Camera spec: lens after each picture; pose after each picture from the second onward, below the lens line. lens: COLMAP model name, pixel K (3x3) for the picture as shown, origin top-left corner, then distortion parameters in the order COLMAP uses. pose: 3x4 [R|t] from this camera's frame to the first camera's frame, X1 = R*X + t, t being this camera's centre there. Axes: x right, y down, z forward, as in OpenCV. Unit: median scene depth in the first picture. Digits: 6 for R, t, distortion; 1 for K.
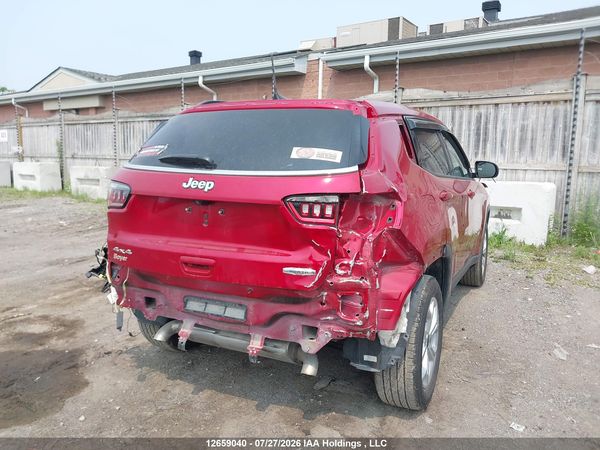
lens RADIAL K [[471.3, 0, 307.2], [0, 471.3, 221.5], [0, 0, 1]] dist [0.035440, -0.036780]
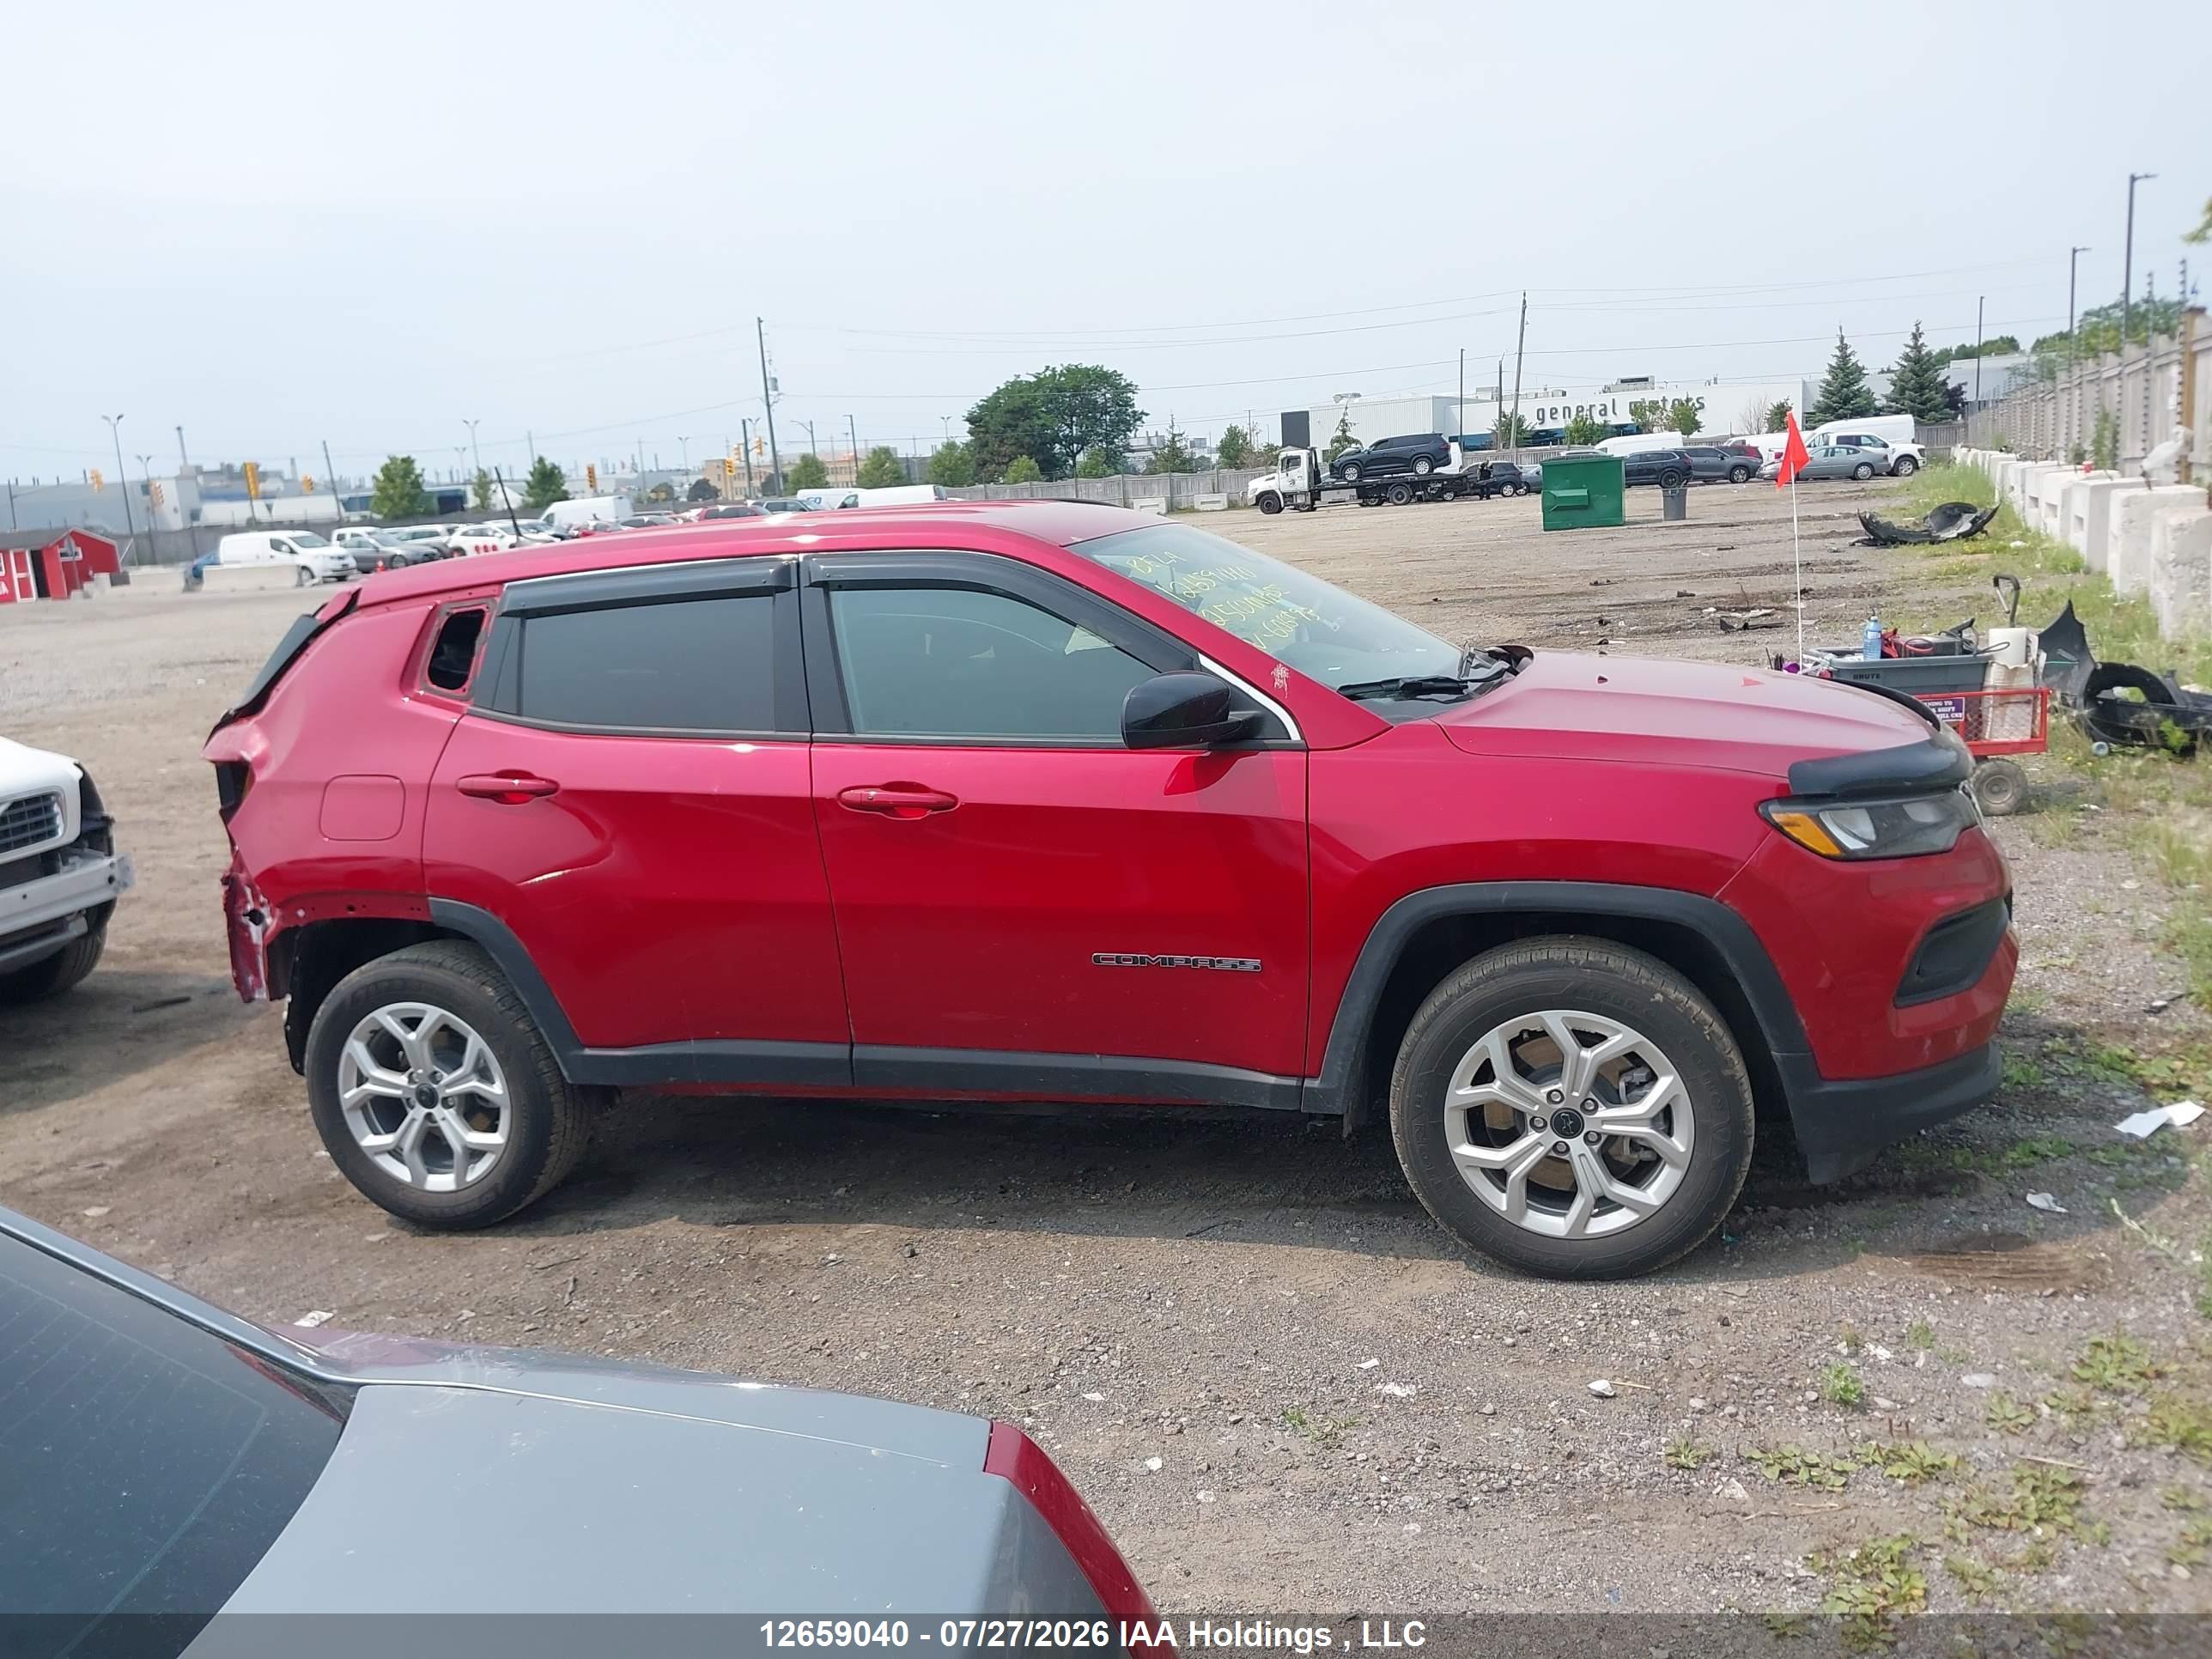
lens RADIAL K [[1737.6, 0, 1117.1], [0, 1737.6, 832.6], [0, 0, 1]] dist [0.035440, -0.036780]
pose [[0.181723, 0.161384, -0.970016, 1.486418], [-0.056652, 0.986521, 0.153517, -0.220771], [0.981716, 0.027056, 0.188417, 1.009020]]
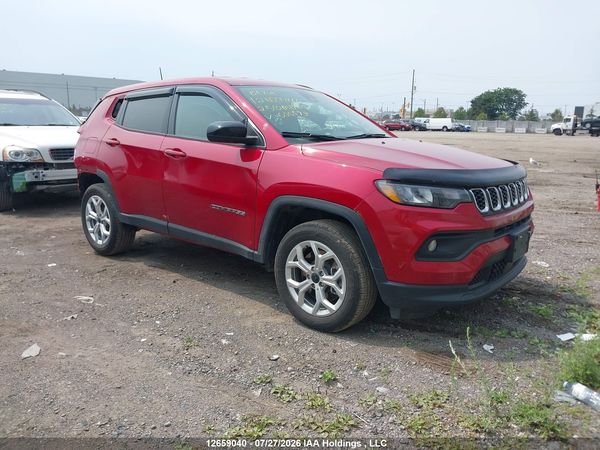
lens RADIAL K [[471.3, 0, 304.3], [0, 471.3, 219.0], [0, 0, 1]] dist [0.035440, -0.036780]
pose [[-0.240292, 0.171117, -0.955499, 1.367502], [-0.148921, 0.966188, 0.210482, -0.189363], [0.959209, 0.192871, -0.206684, 1.621669]]
